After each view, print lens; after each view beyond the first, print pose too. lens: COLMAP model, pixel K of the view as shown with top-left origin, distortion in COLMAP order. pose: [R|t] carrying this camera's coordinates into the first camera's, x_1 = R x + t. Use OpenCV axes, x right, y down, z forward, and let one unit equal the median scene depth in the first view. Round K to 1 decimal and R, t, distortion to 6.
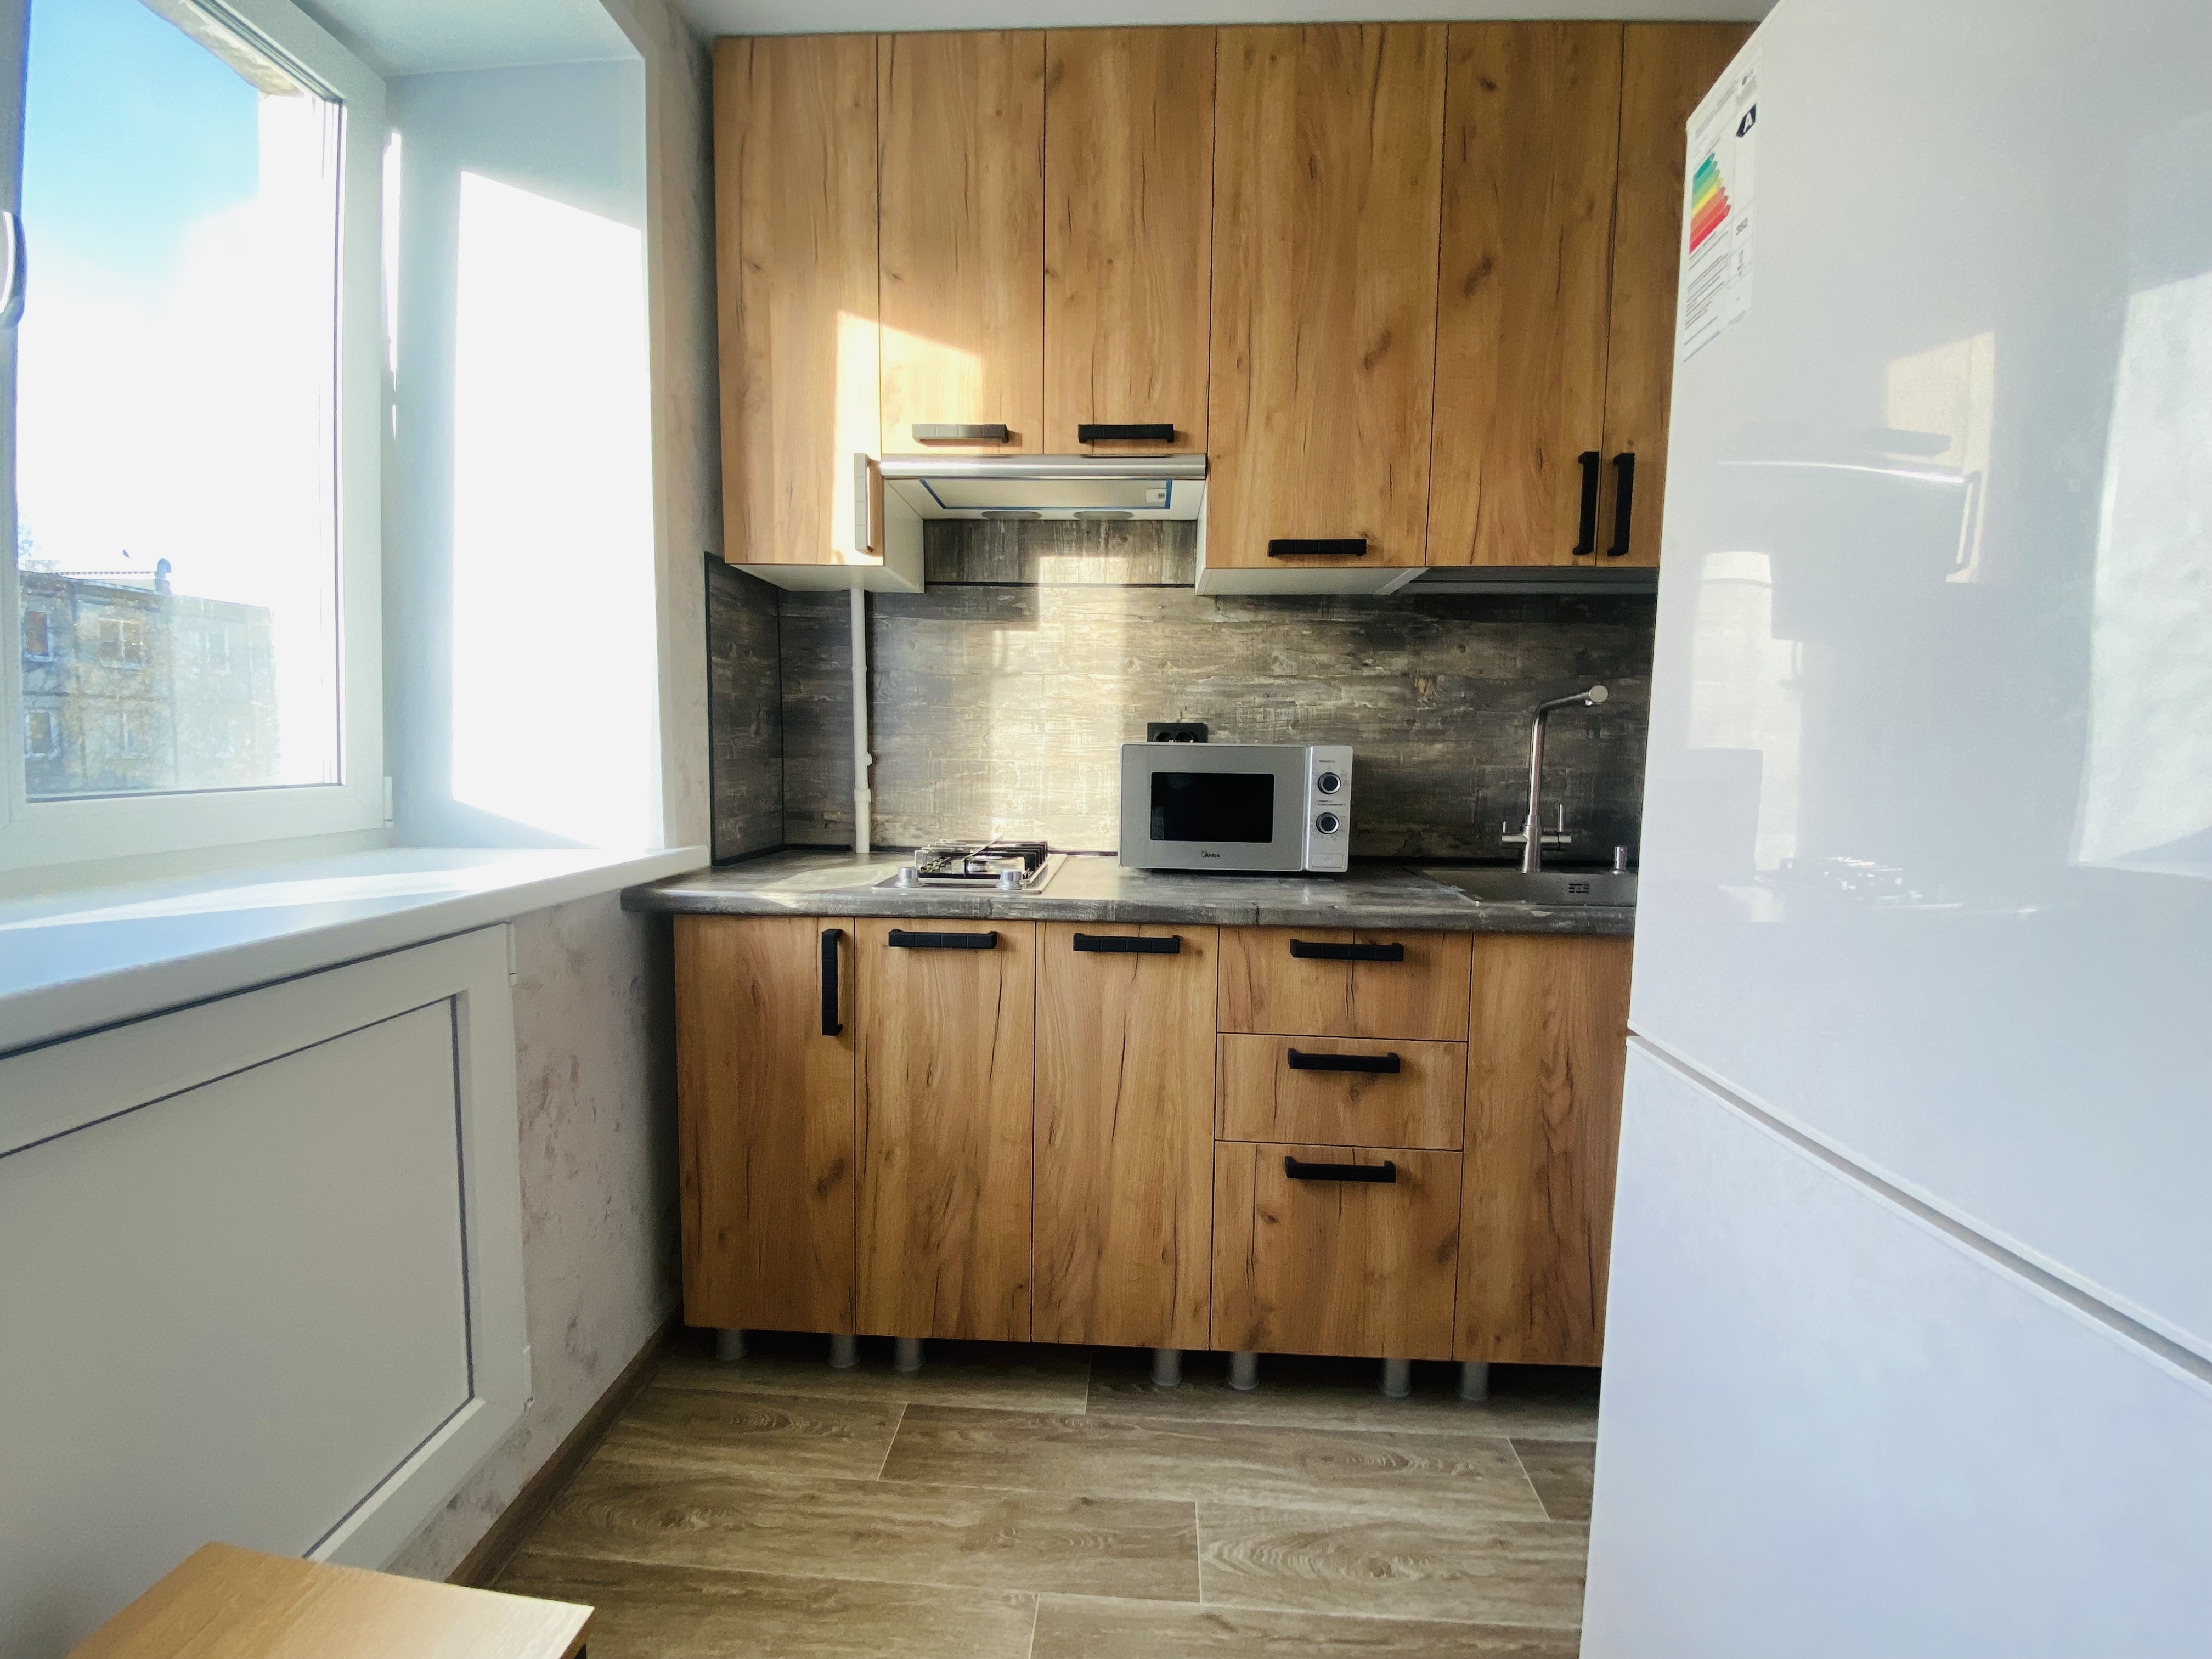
lens RADIAL K [[898.3, 0, 1108.9], [0, 898.3, 830.4], [0, 0, 1]] dist [0.024609, -0.024188]
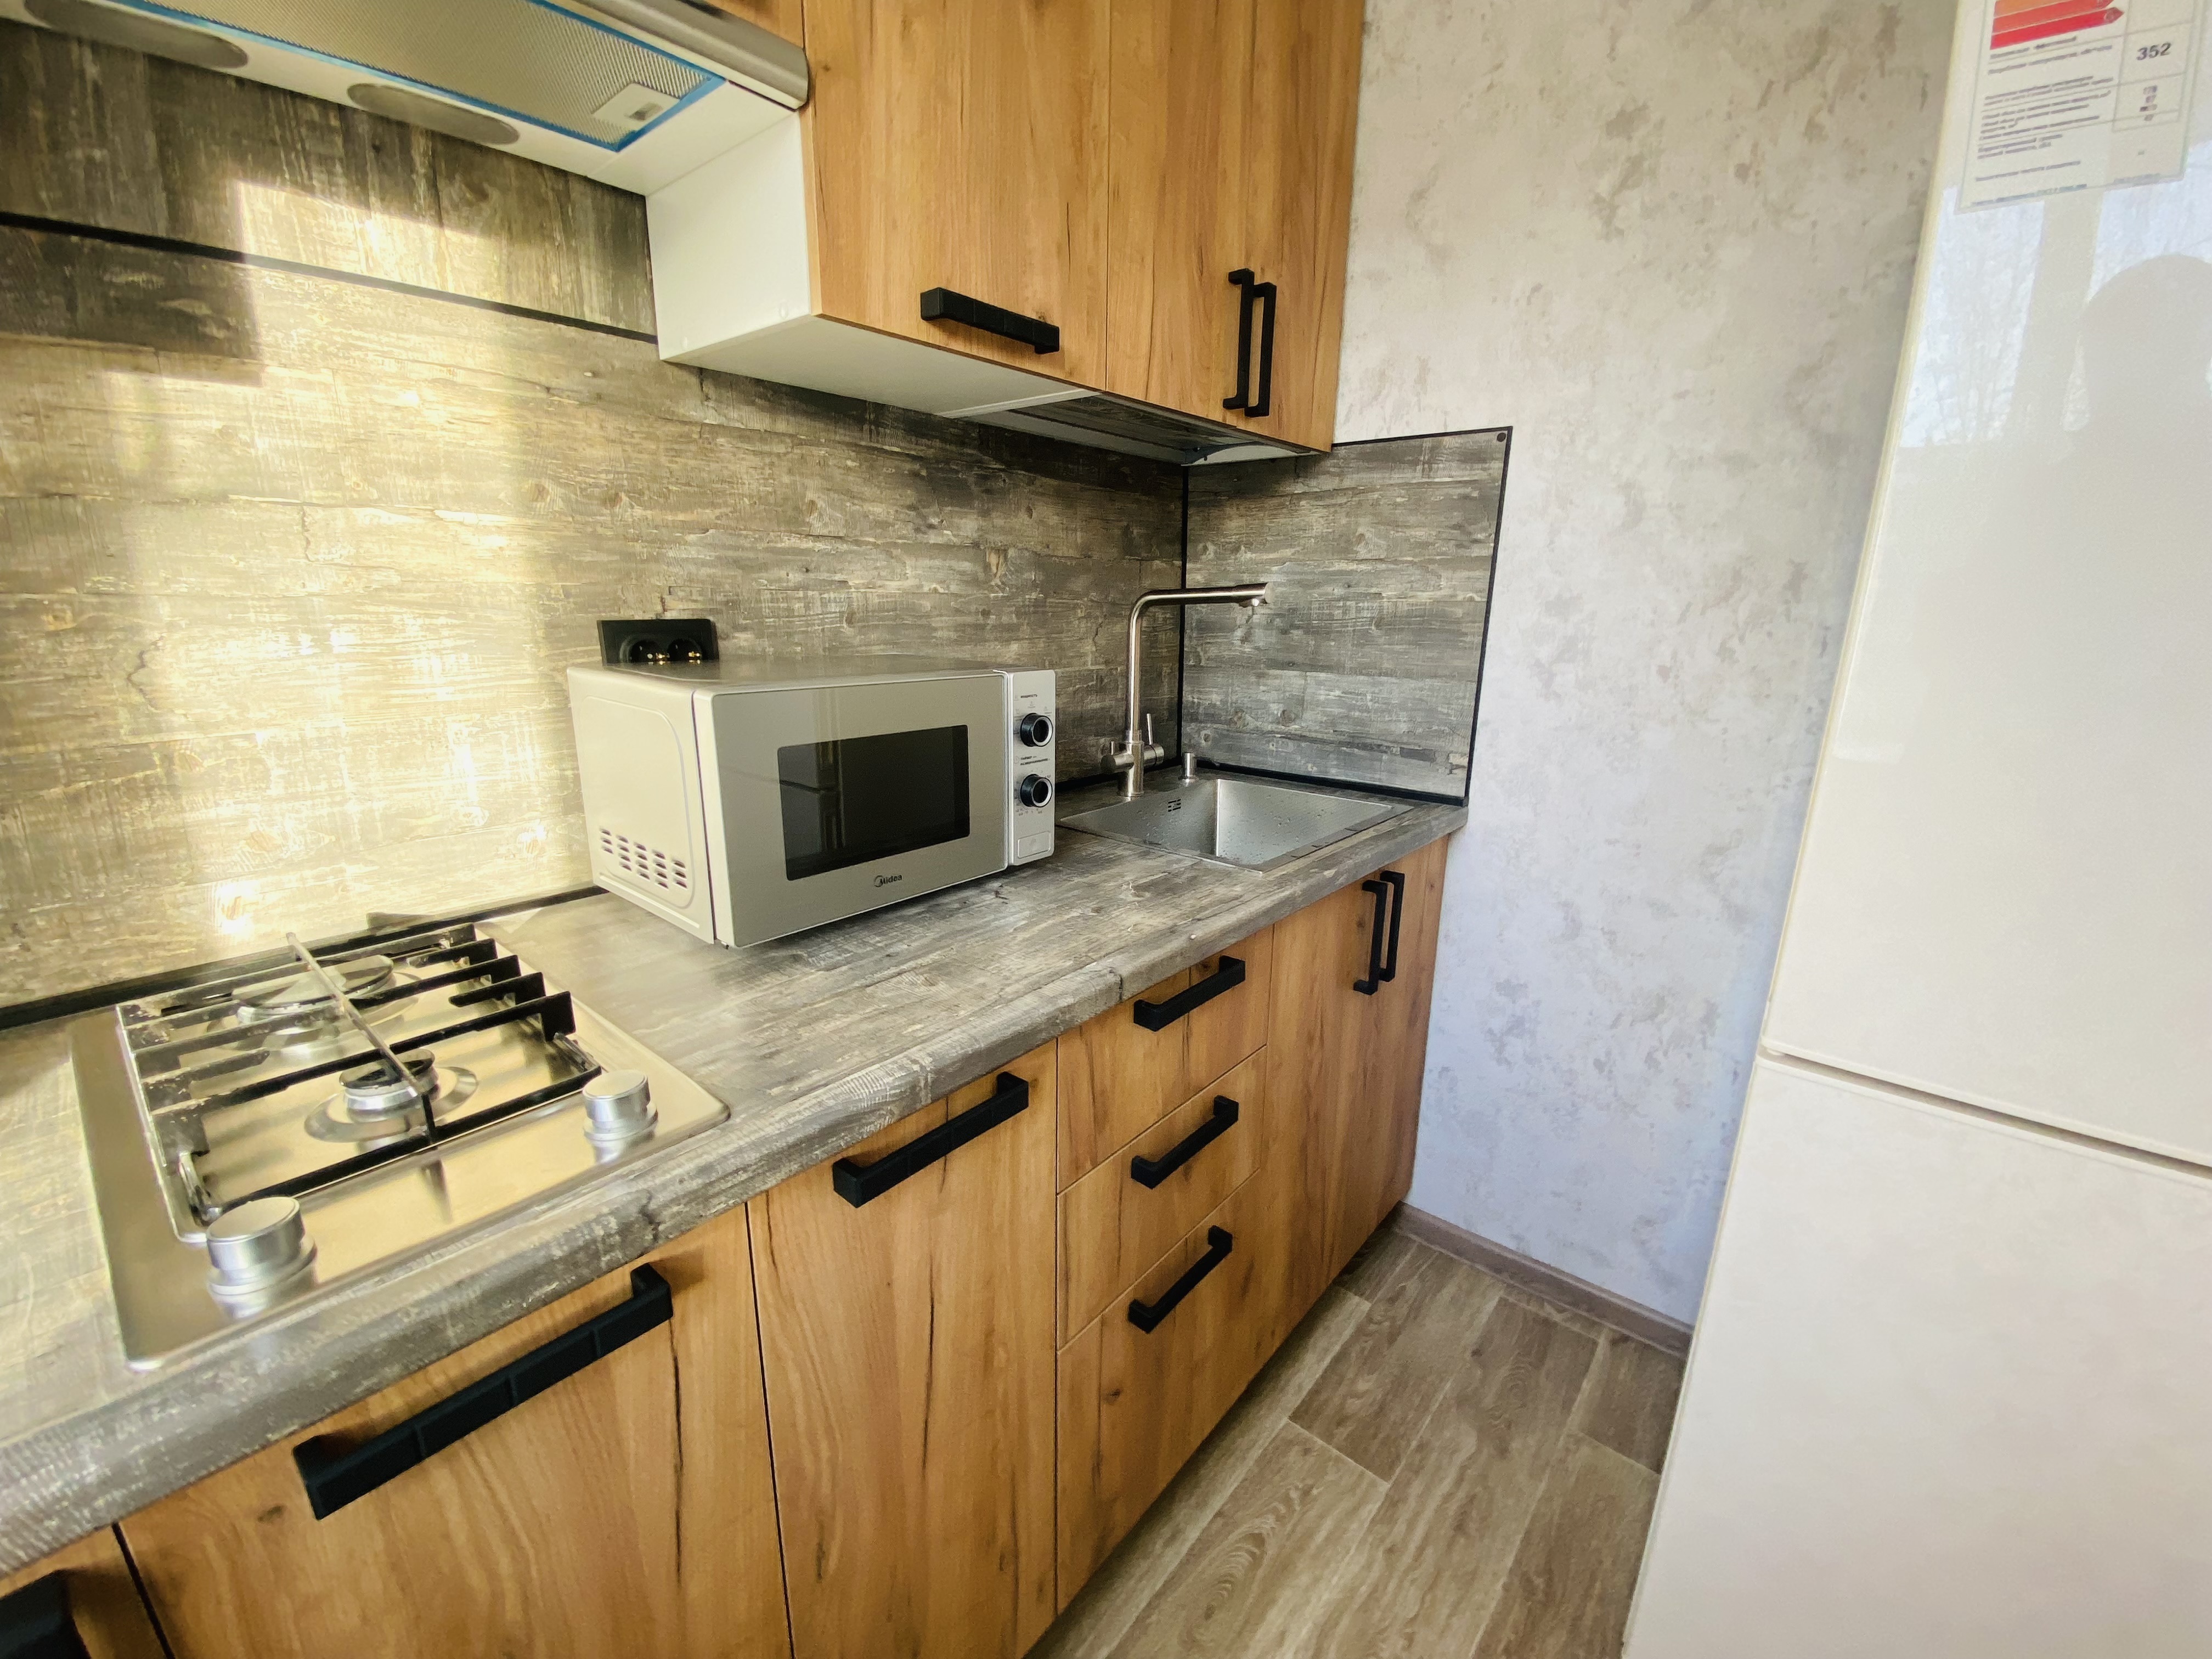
lens RADIAL K [[895.8, 0, 1114.5], [0, 895.8, 827.4], [0, 0, 1]] dist [0.018442, -0.023872]
pose [[0.595647, -0.204906, 0.776671, -0.195088], [0.063191, 0.975872, 0.208998, -0.095757], [-0.800757, -0.075411, 0.594224, 0.478216]]
